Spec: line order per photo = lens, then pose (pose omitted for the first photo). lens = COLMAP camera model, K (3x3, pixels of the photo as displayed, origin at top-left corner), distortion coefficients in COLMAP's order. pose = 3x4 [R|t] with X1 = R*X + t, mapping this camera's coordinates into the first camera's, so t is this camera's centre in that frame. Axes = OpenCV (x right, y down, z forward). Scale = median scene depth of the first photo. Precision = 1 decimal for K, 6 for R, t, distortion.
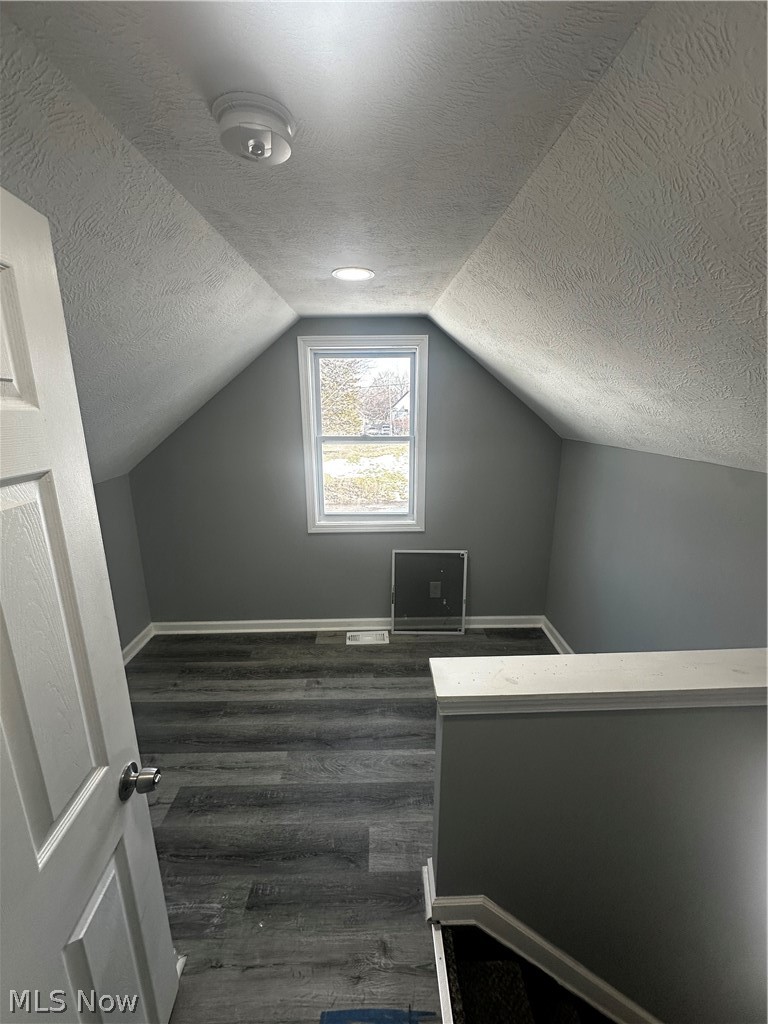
lens RADIAL K [[411.8, 0, 384.0], [0, 411.8, 506.7], [0, 0, 1]] dist [0.002064, -0.000128]
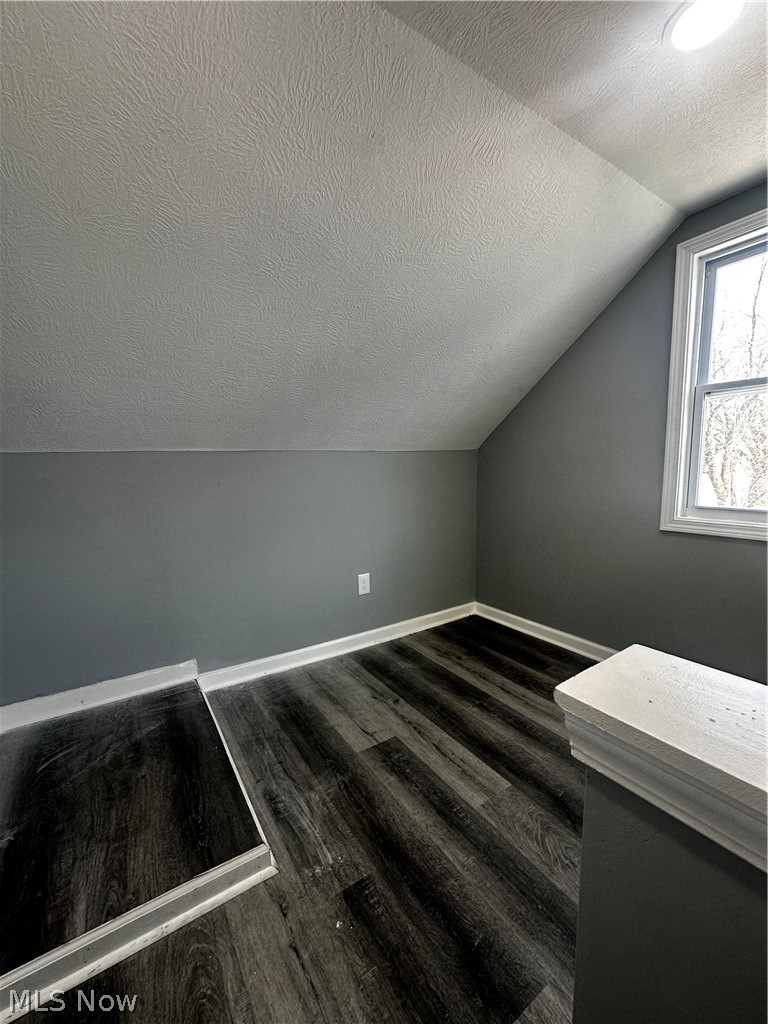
lens RADIAL K [[411.8, 0, 383.3], [0, 411.8, 509.4], [0, 0, 1]] dist [0.002064, -0.000128]
pose [[0.536596, 0.083951, -0.839653, 0.201410], [-0.189392, 0.981635, -0.022888, 0.192815], [0.822311, 0.171305, 0.542641, 0.361474]]
